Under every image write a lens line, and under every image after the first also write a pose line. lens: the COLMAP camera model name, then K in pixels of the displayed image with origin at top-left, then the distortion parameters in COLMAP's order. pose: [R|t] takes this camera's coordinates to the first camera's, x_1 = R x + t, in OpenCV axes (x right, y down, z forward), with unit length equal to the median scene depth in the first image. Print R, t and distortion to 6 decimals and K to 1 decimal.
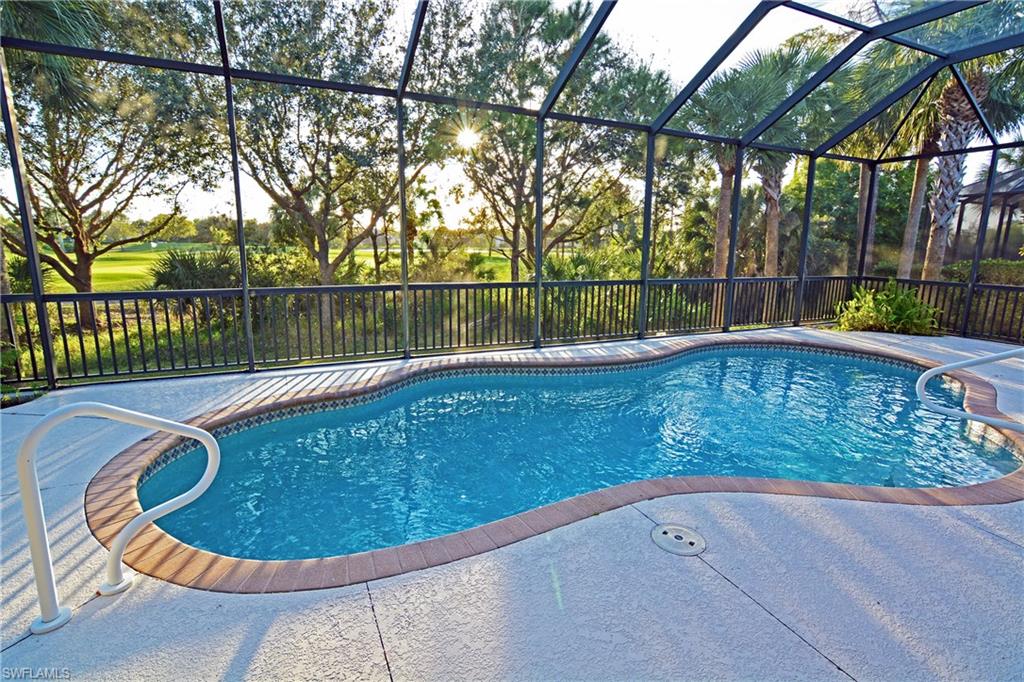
lens RADIAL K [[498.7, 0, 512.0], [0, 498.7, 341.0], [0, 0, 1]] dist [-0.000499, -0.000091]
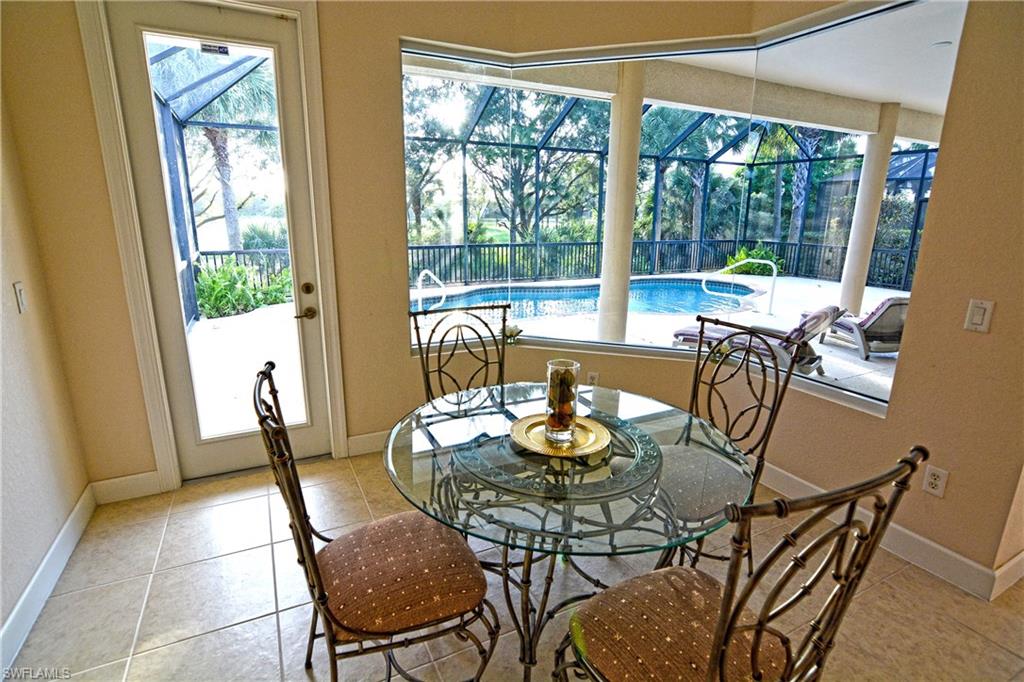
lens RADIAL K [[498.7, 0, 512.0], [0, 498.7, 341.0], [0, 0, 1]] dist [-0.000499, -0.000091]
pose [[0.999526, -0.013304, 0.027761, -0.040285], [0.011697, 0.998290, 0.057273, 0.057913], [-0.028475, -0.056921, 0.997973, -0.357621]]
